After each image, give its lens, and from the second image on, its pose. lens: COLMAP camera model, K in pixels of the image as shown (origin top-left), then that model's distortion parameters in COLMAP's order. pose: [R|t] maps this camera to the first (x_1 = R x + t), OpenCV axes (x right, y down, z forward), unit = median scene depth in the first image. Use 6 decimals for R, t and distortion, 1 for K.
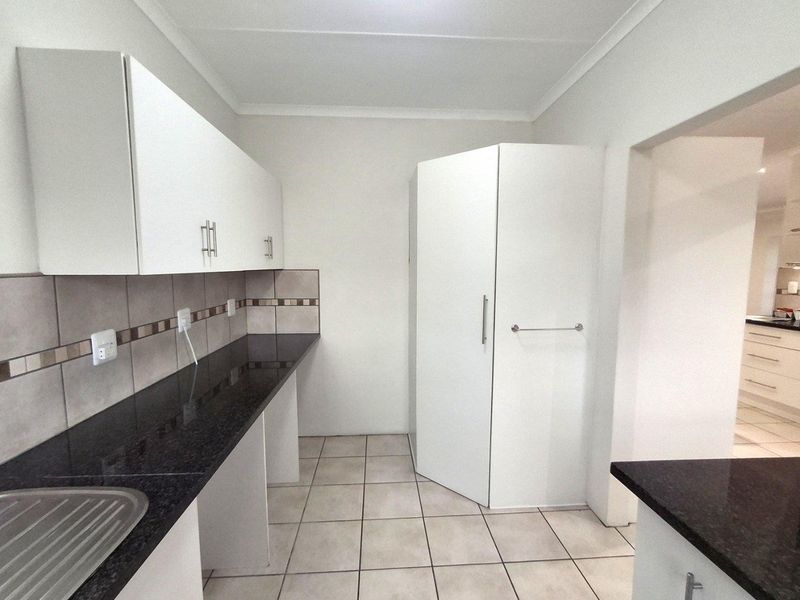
lens RADIAL K [[313.7, 0, 400.0], [0, 313.7, 300.0], [0, 0, 1]] dist [0.000938, 0.000037]
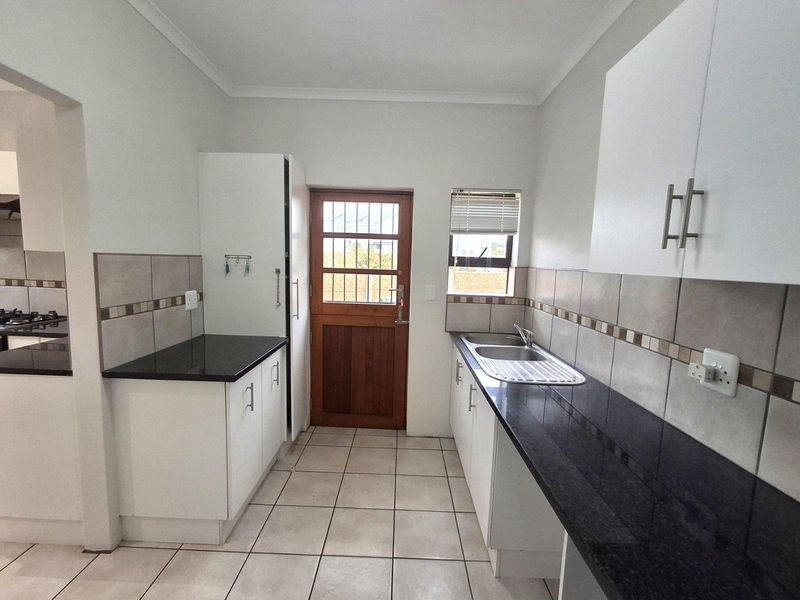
lens RADIAL K [[377.7, 0, 400.0], [0, 377.7, 300.0], [0, 0, 1]] dist [0.002457, 0.000129]
pose [[-0.995912, -0.053149, 0.073037, -0.222375], [-0.036756, 0.977052, 0.209805, -0.203787], [-0.082512, 0.206262, -0.975012, 2.056153]]
